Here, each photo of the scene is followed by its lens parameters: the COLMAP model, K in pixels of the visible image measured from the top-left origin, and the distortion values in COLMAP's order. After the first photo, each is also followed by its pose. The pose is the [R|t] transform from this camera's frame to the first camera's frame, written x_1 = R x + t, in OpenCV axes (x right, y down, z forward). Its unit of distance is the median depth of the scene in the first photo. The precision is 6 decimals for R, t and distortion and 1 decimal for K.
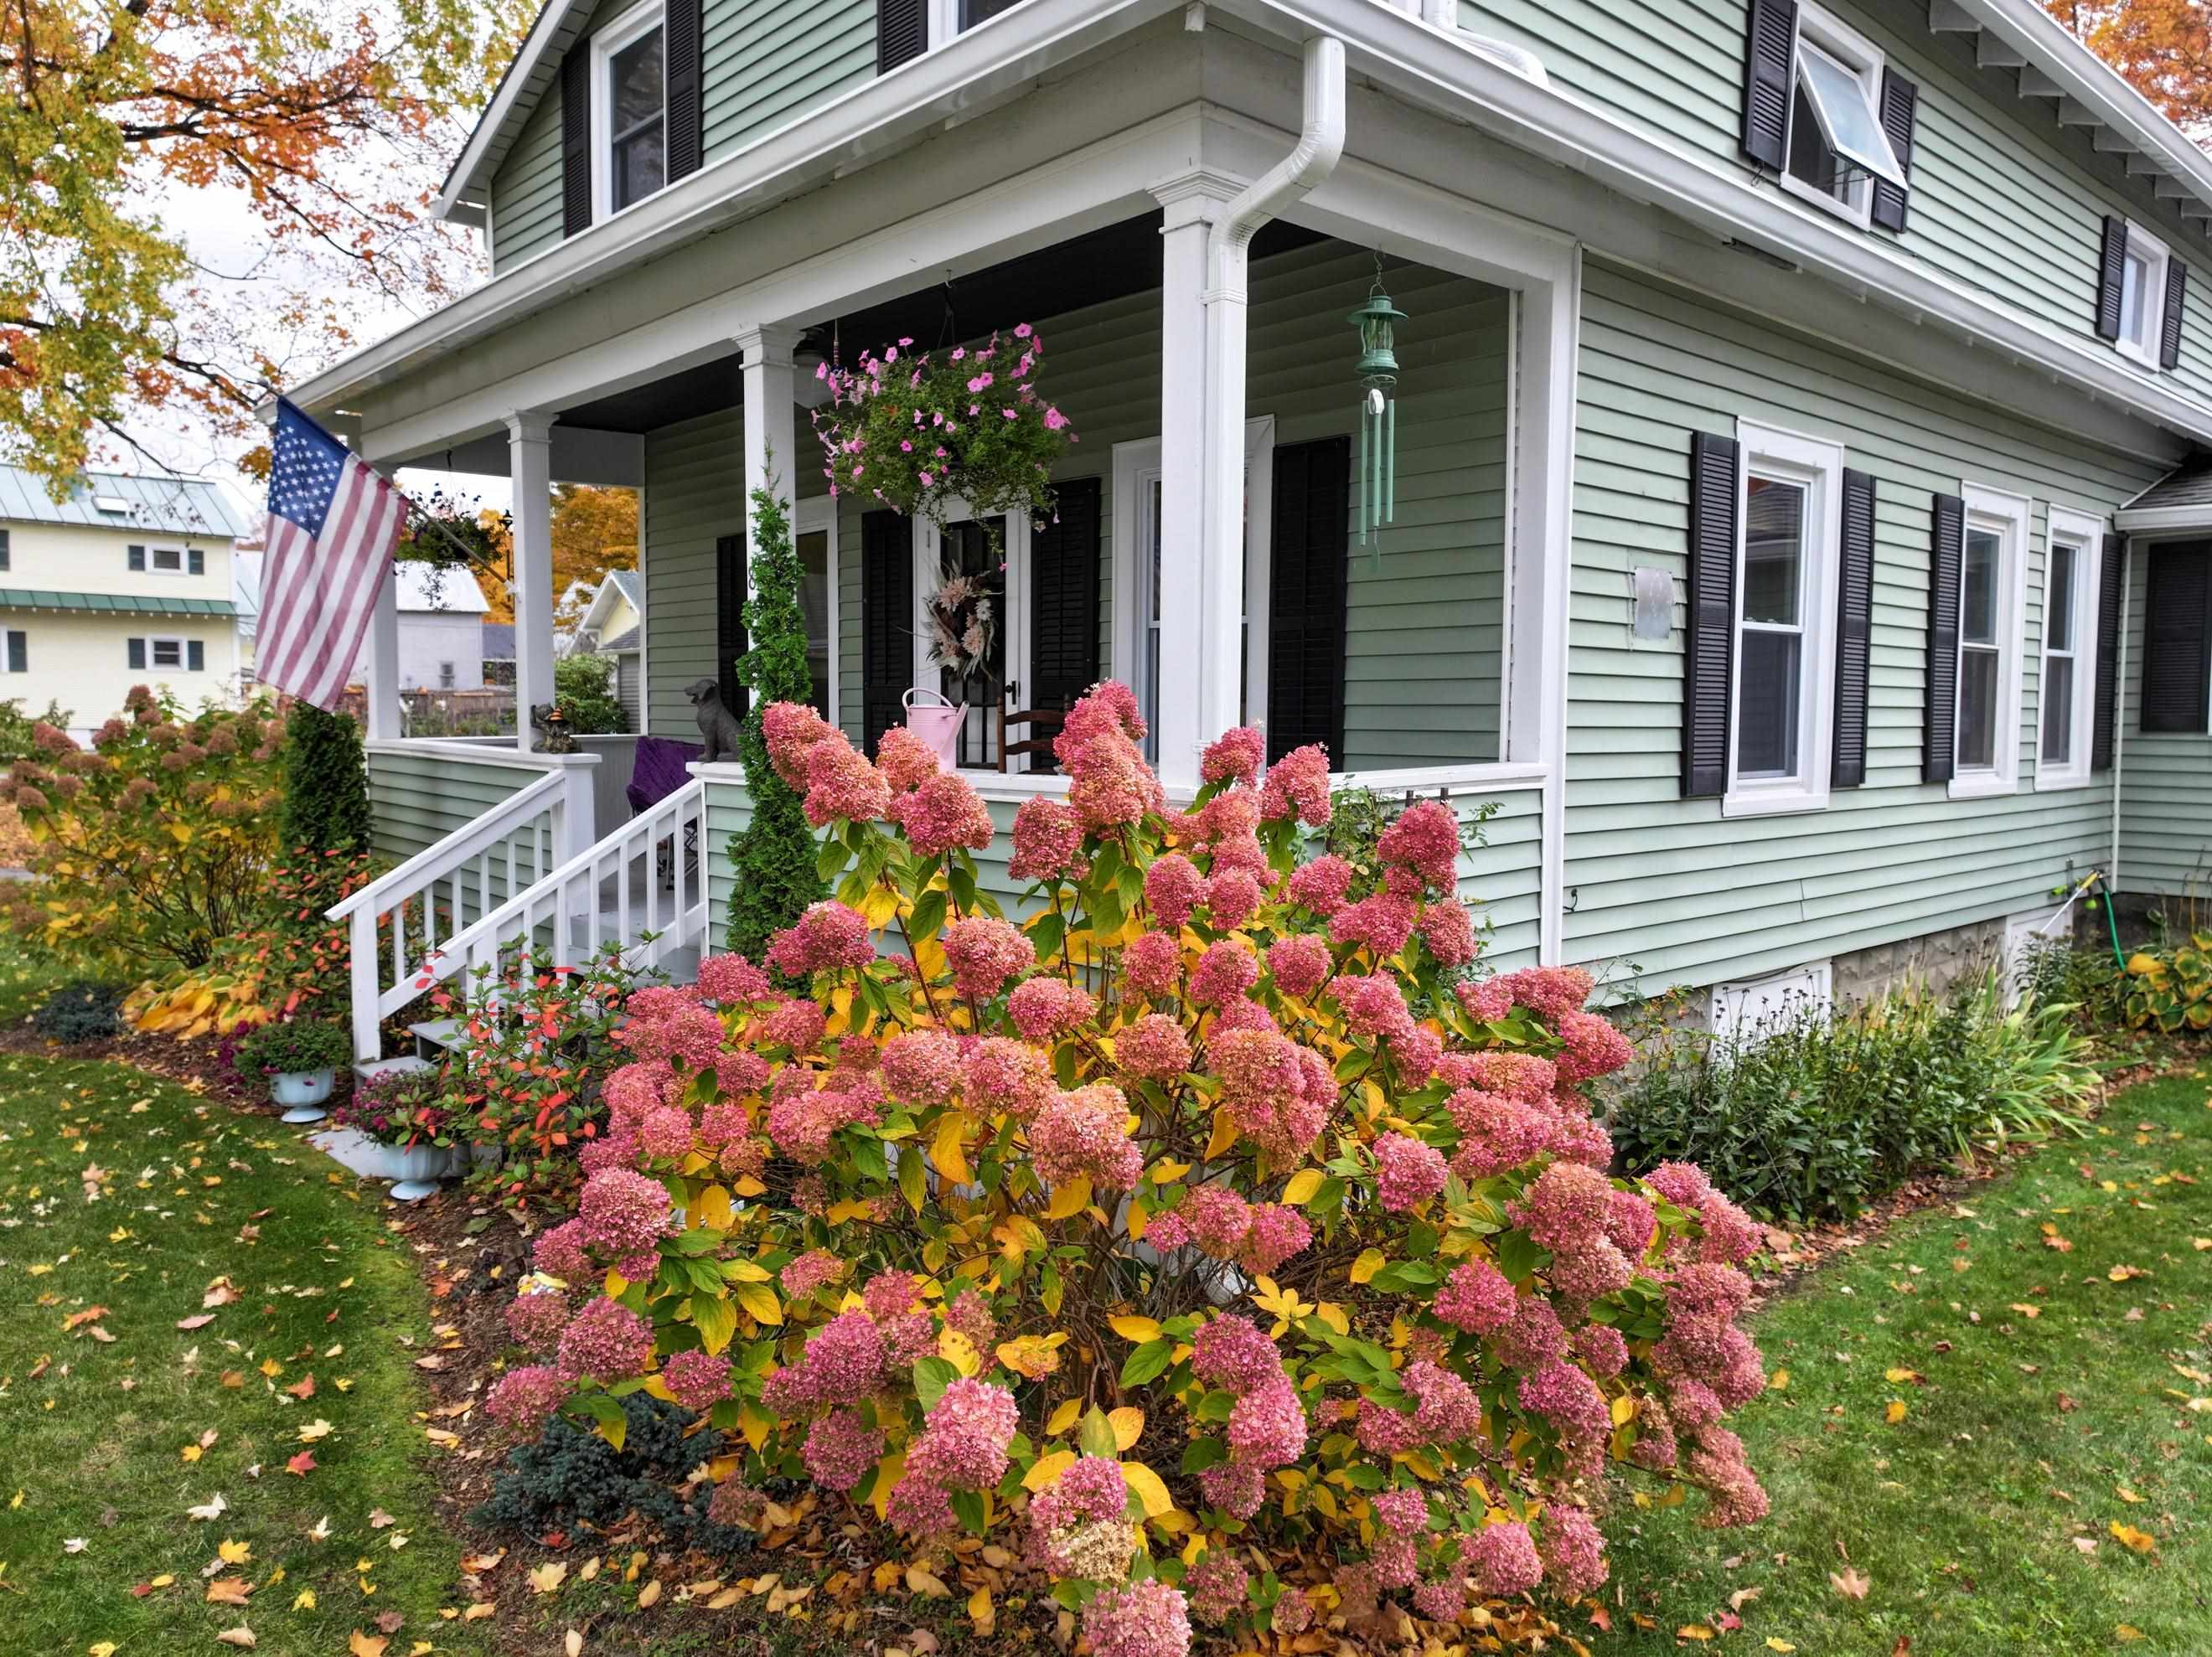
lens RADIAL K [[1557.2, 0, 1112.4], [0, 1557.2, 826.8], [0, 0, 1]] dist [0.007622, 0.002285]
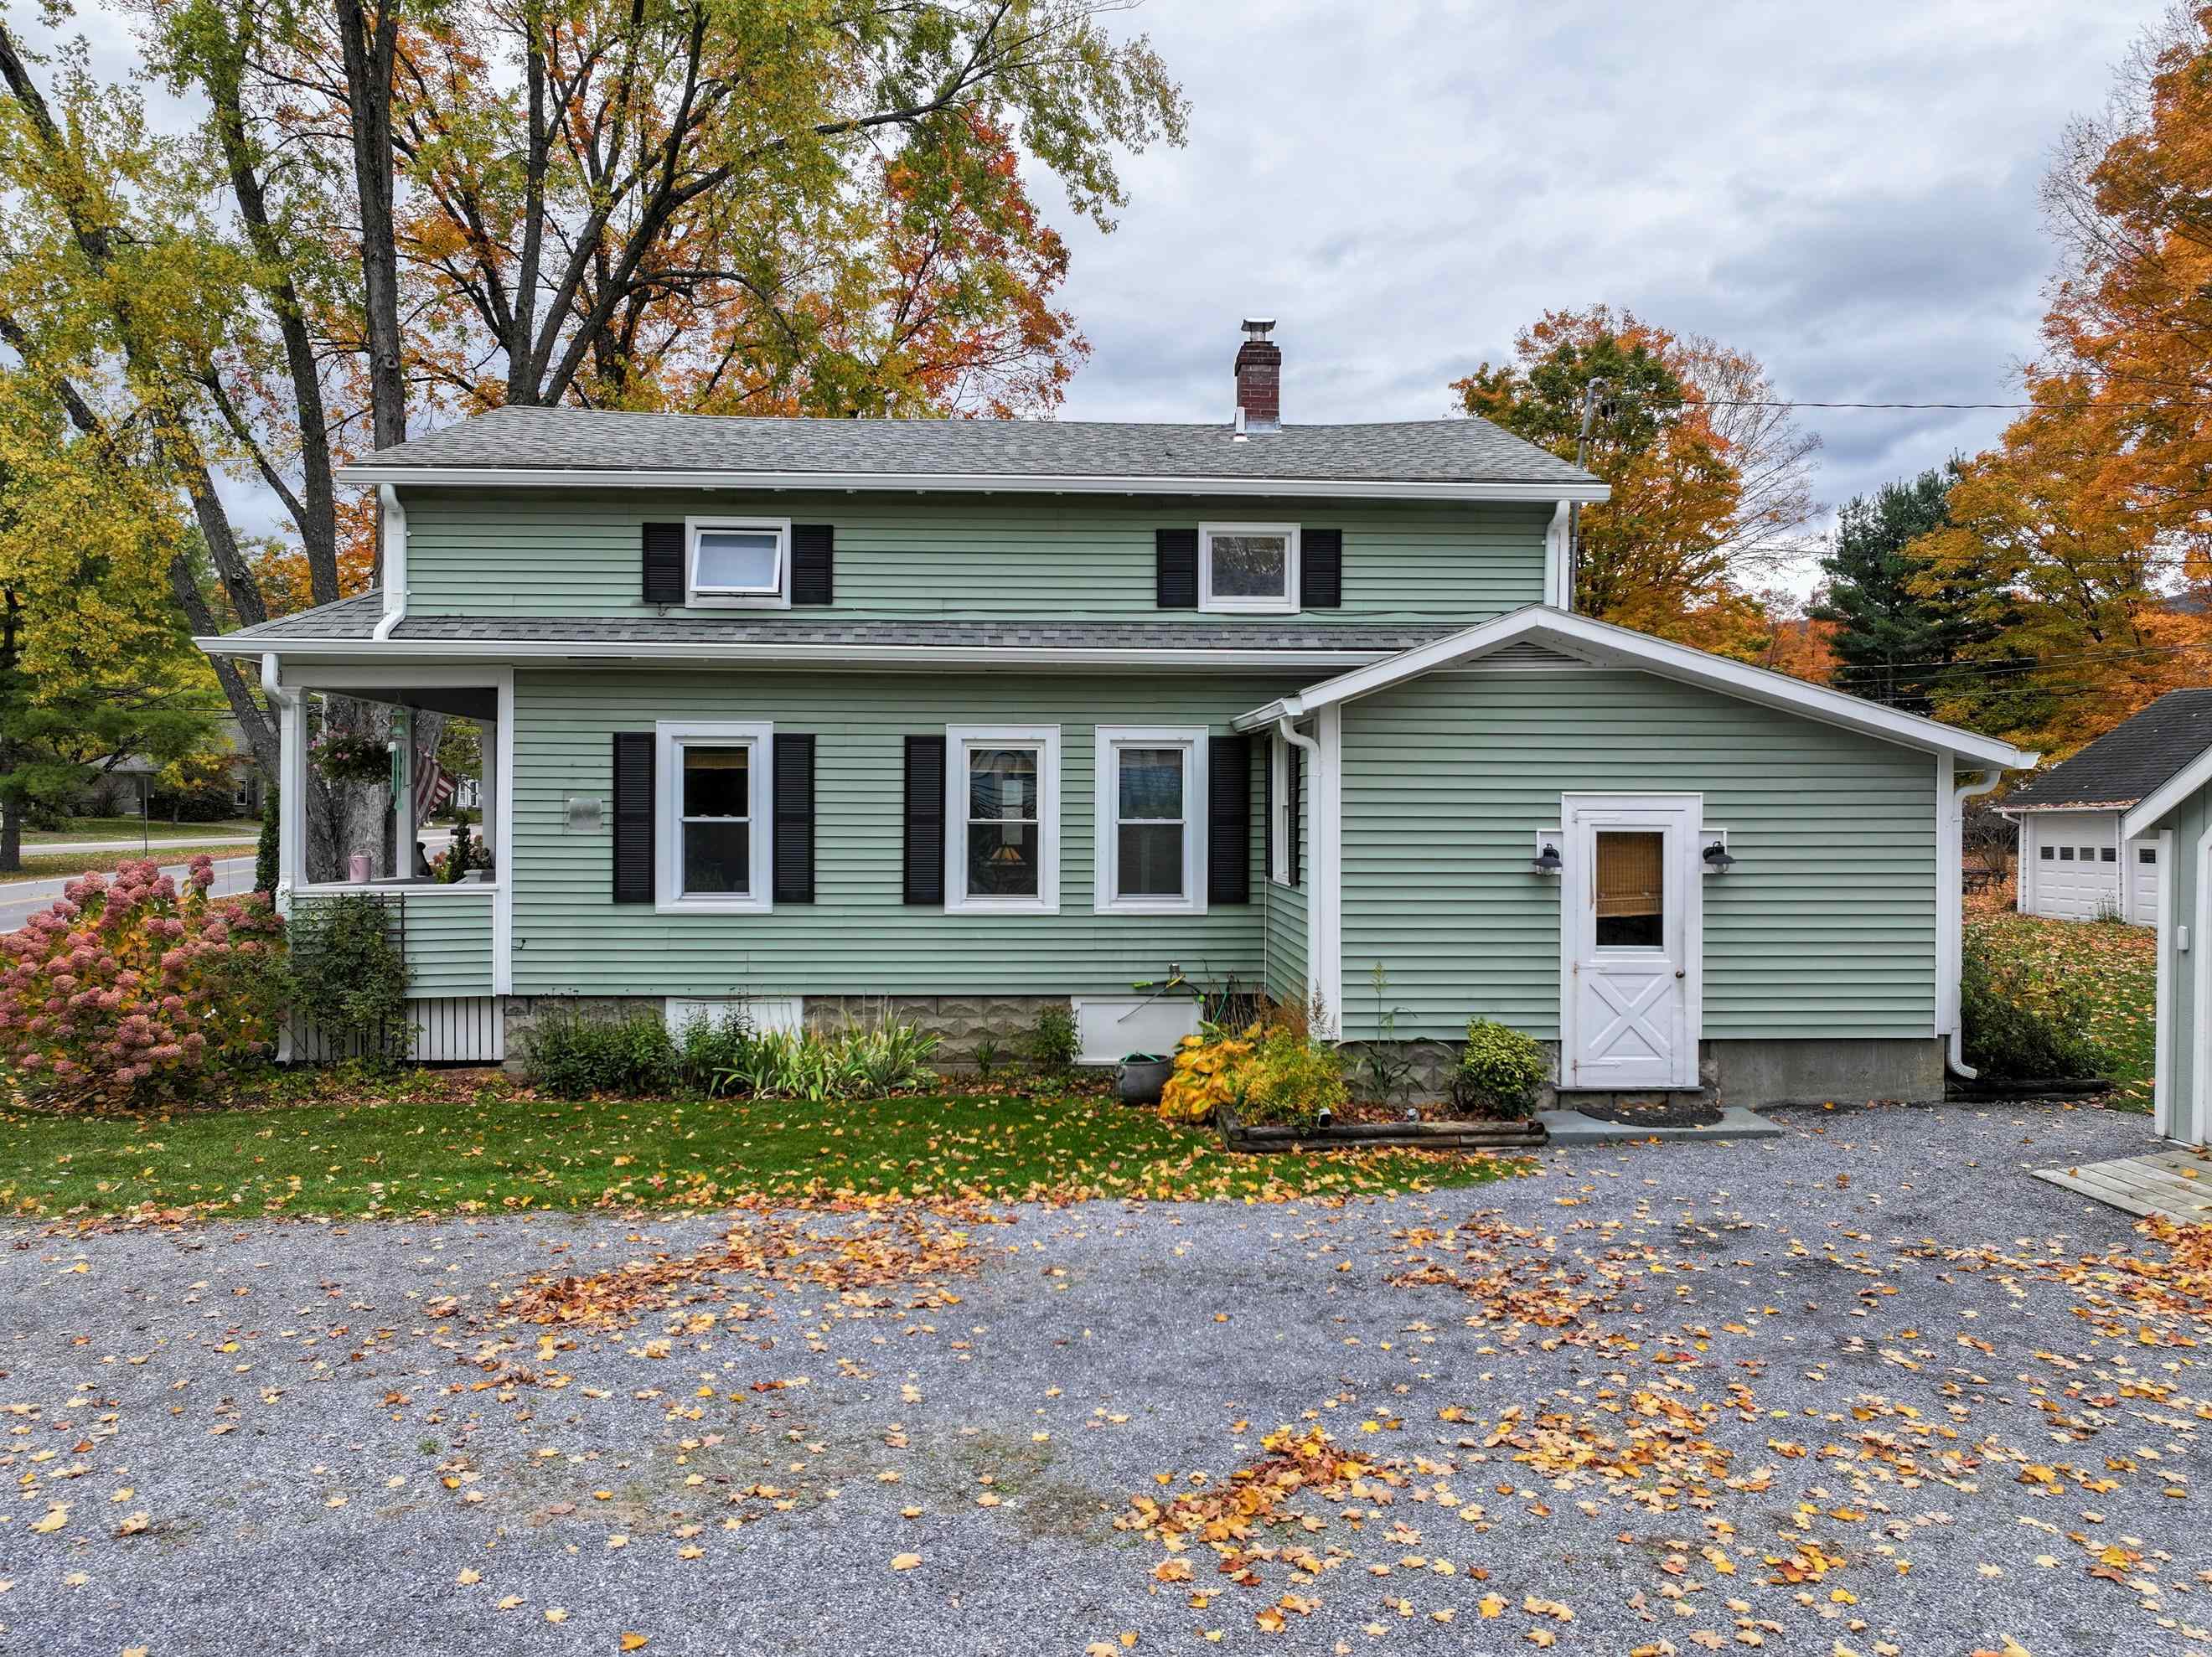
lens RADIAL K [[1557.2, 0, 1116.2], [0, 1557.2, 820.5], [0, 0, 1]] dist [0.007622, 0.002285]
pose [[0.765924, -0.000751, -0.642931, 2.389778], [-0.046218, 0.997348, -0.056224, -0.045236], [0.641268, 0.072778, 0.763858, -0.202657]]
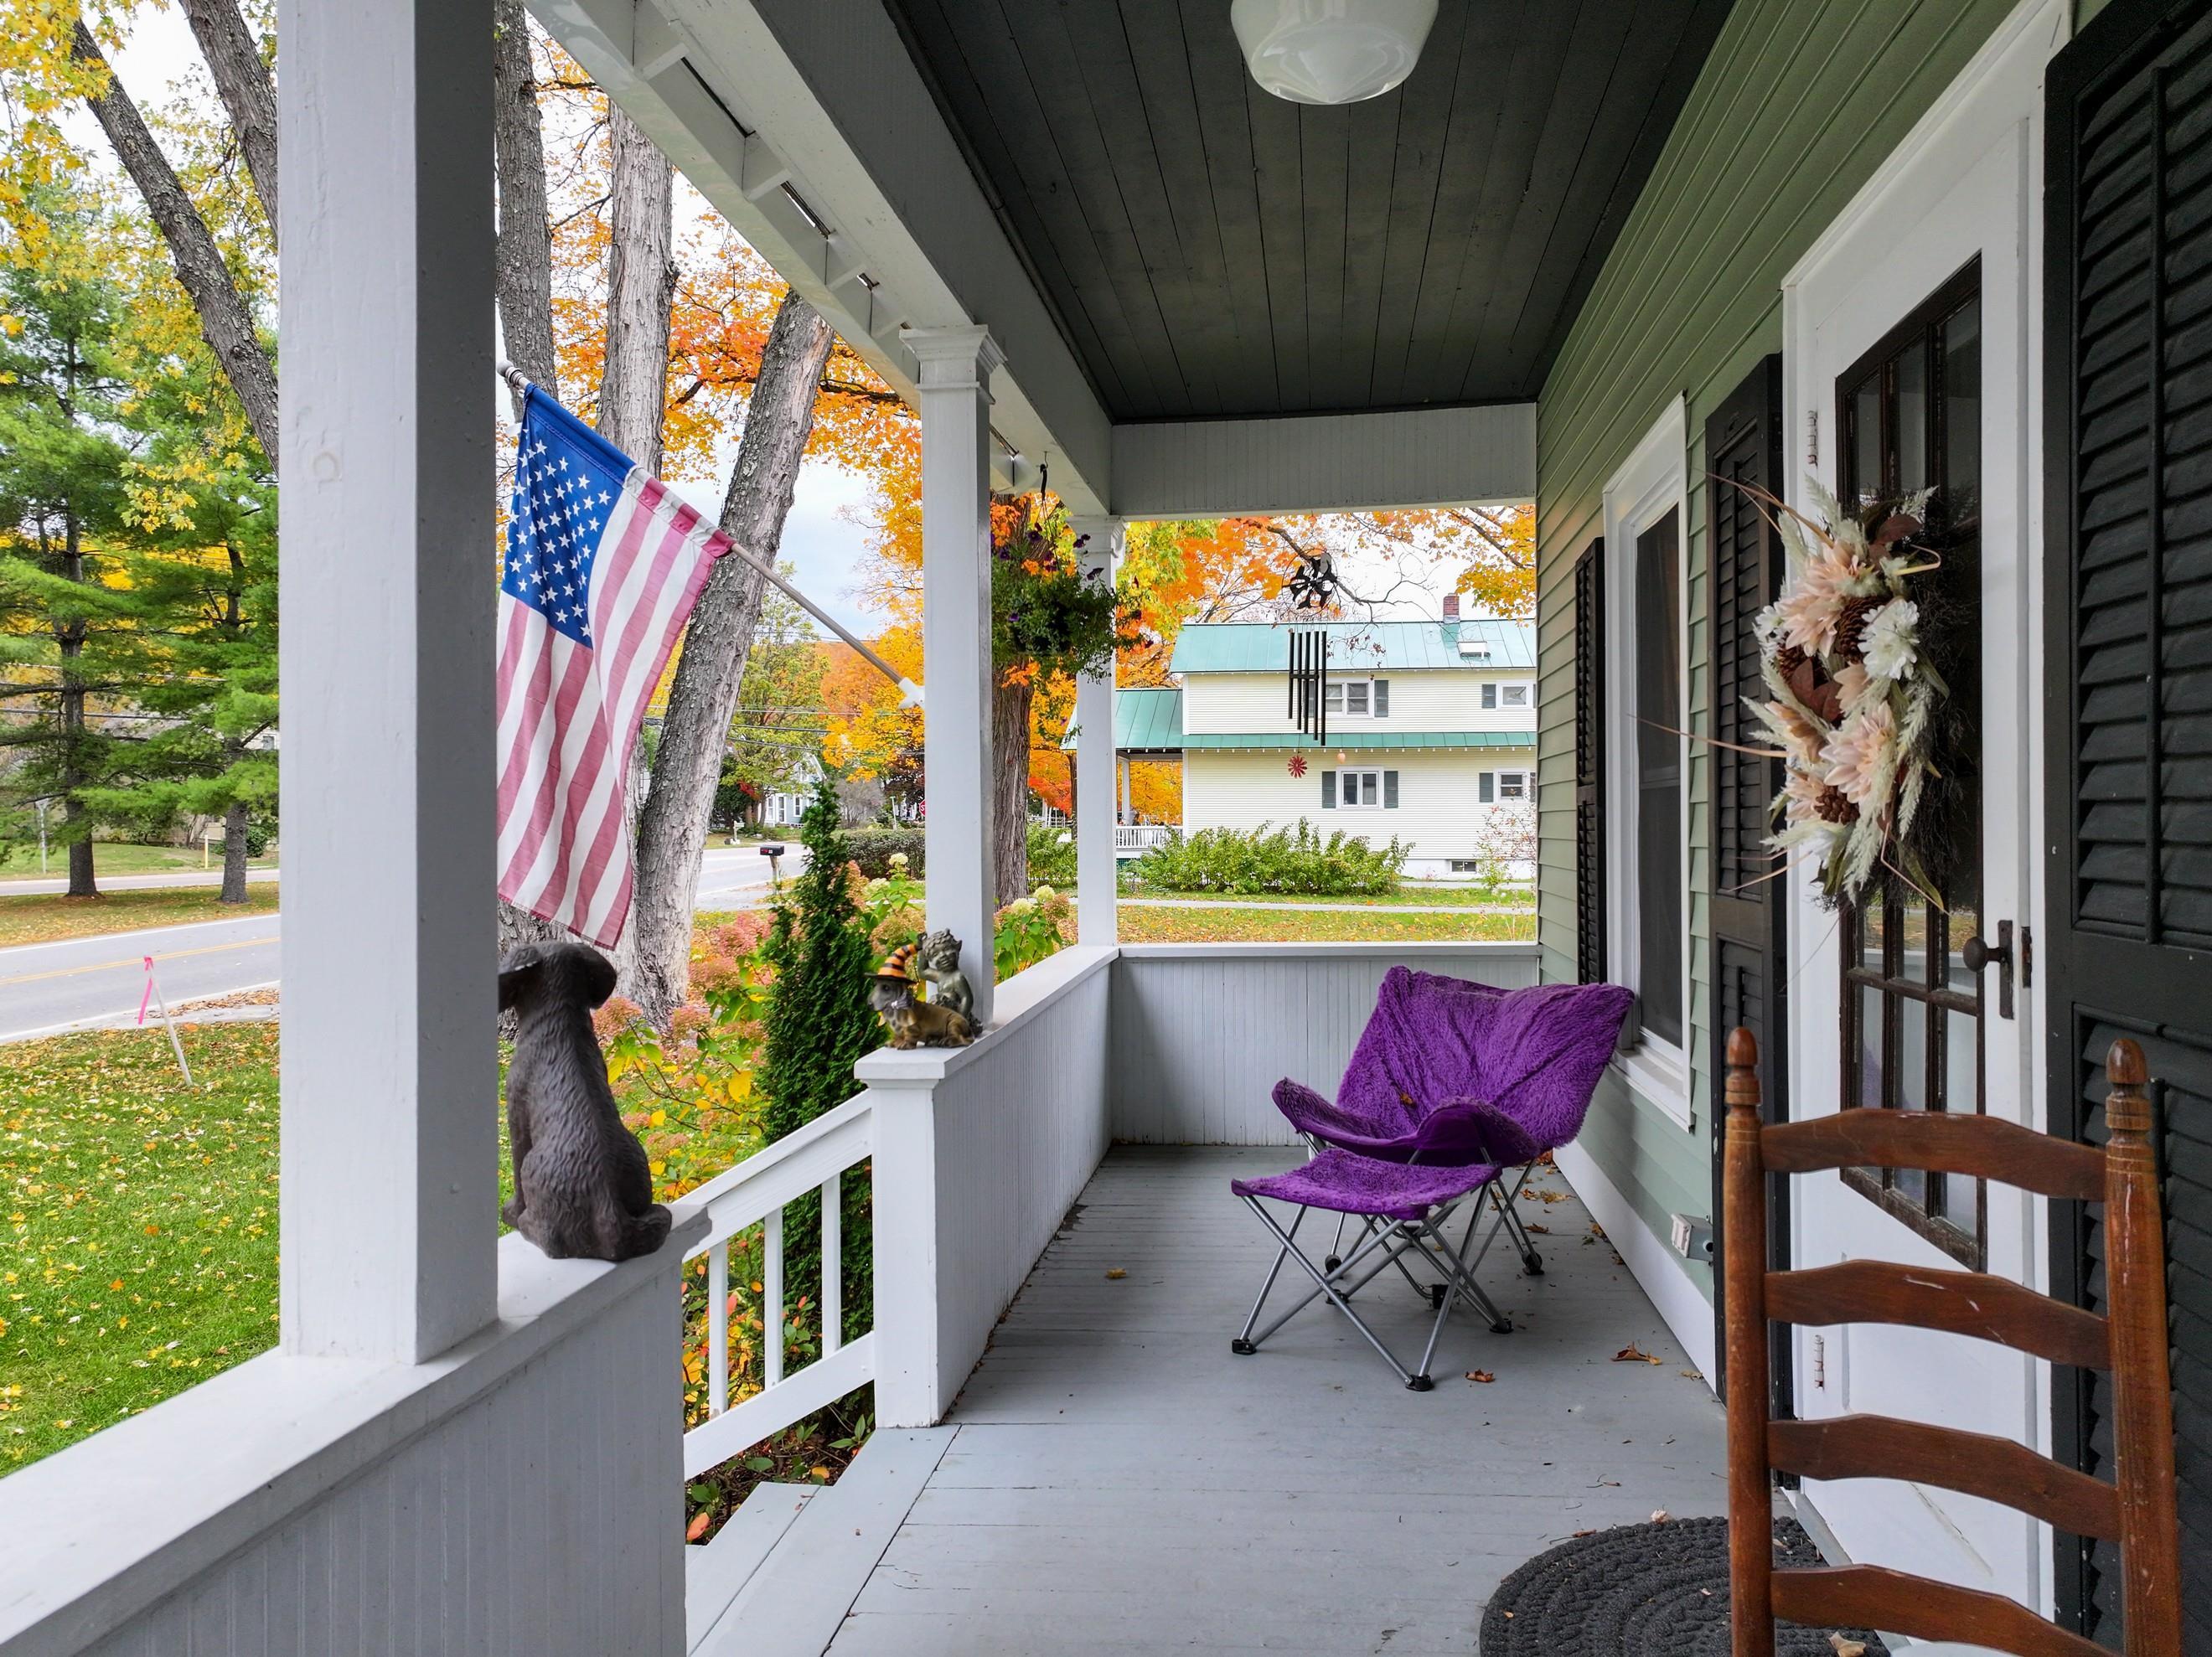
lens RADIAL K [[1557.2, 0, 1124.9], [0, 1557.2, 823.4], [0, 0, 1]] dist [0.007622, 0.002285]
pose [[0.651284, -0.016393, -0.758657, 0.016151], [-0.040588, 0.997583, -0.056399, -0.123145], [0.757748, 0.067524, 0.649044, 0.979115]]
